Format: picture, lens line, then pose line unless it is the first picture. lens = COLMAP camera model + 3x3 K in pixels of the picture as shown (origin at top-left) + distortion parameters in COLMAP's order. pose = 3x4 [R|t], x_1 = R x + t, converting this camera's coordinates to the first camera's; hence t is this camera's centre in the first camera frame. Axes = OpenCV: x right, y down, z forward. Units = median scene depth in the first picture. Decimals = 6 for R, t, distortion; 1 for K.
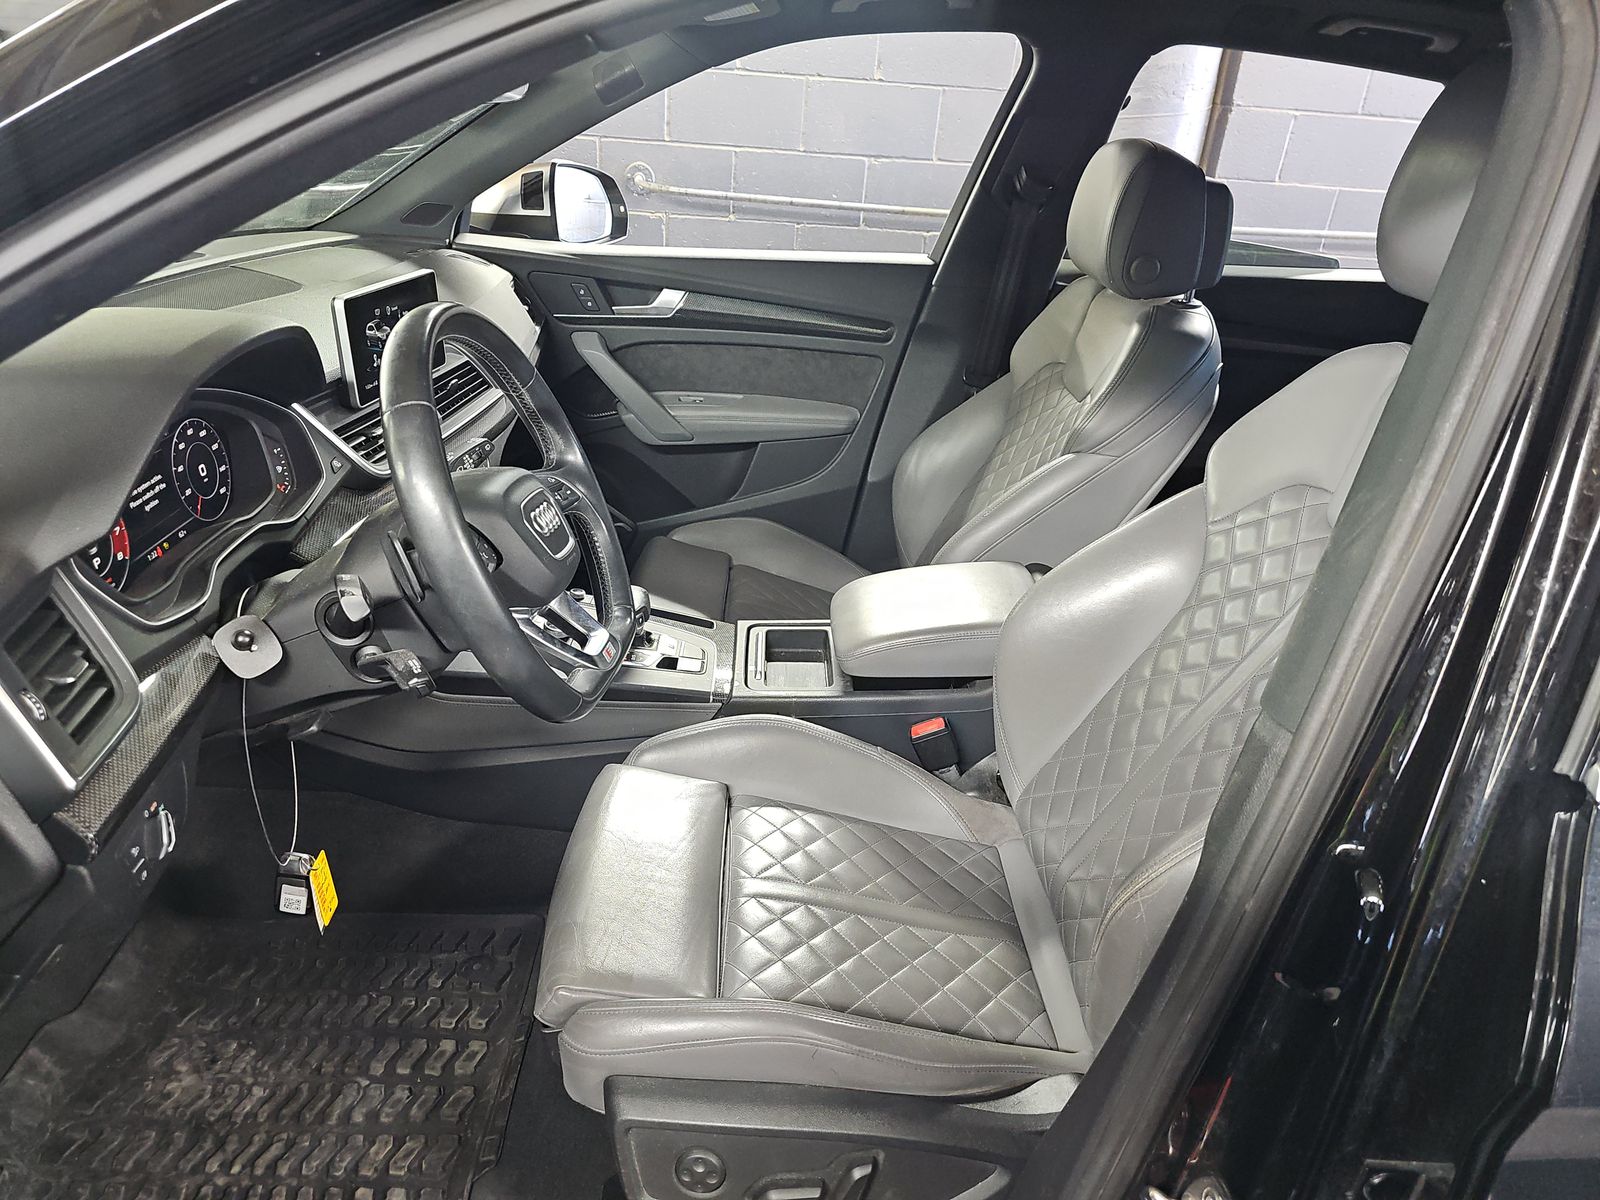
lens RADIAL K [[1065.8, 0, 800.0], [0, 1065.8, 600.0], [0, 0, 1]] dist [0.041147, -0.064390]
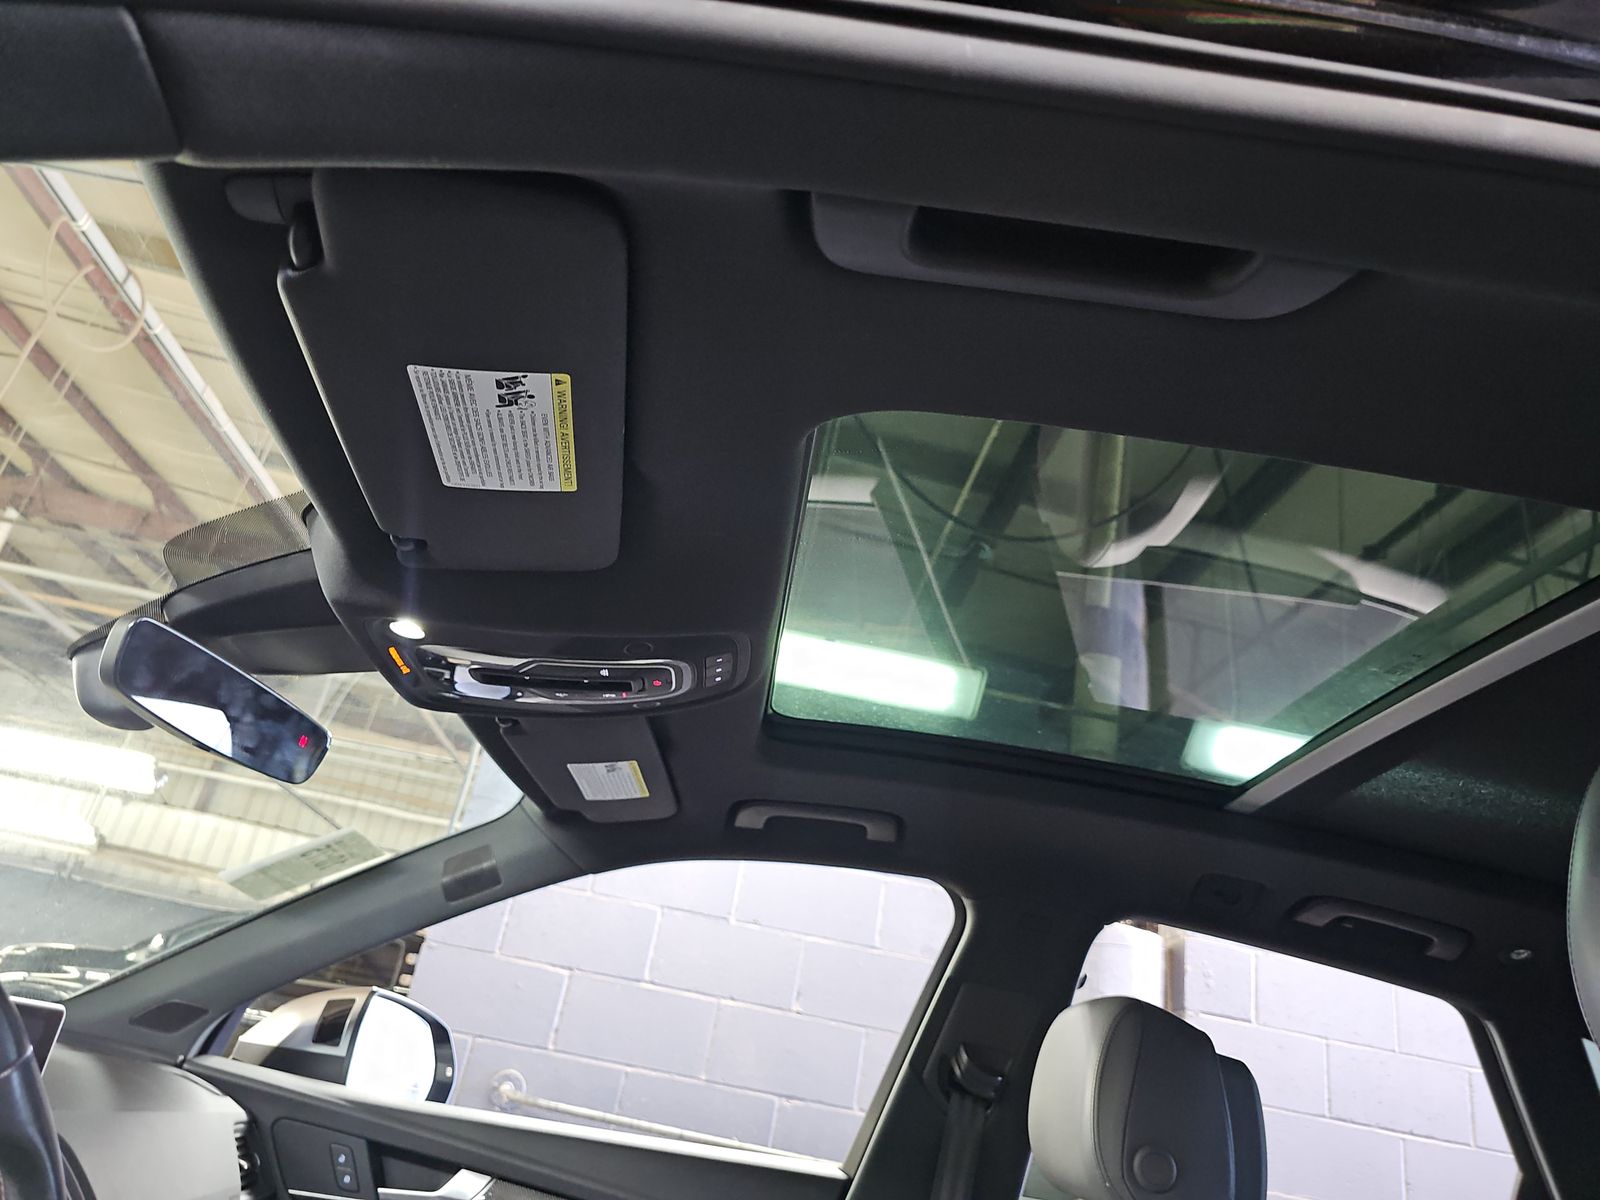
lens RADIAL K [[1065.8, 0, 800.0], [0, 1065.8, 600.0], [0, 0, 1]] dist [0.041147, -0.064390]
pose [[0.992911, 0.118369, 0.010754, 0.040933], [-0.066743, 0.630141, -0.773607, 0.002052], [-0.098348, 0.767405, 0.633575, 0.251142]]
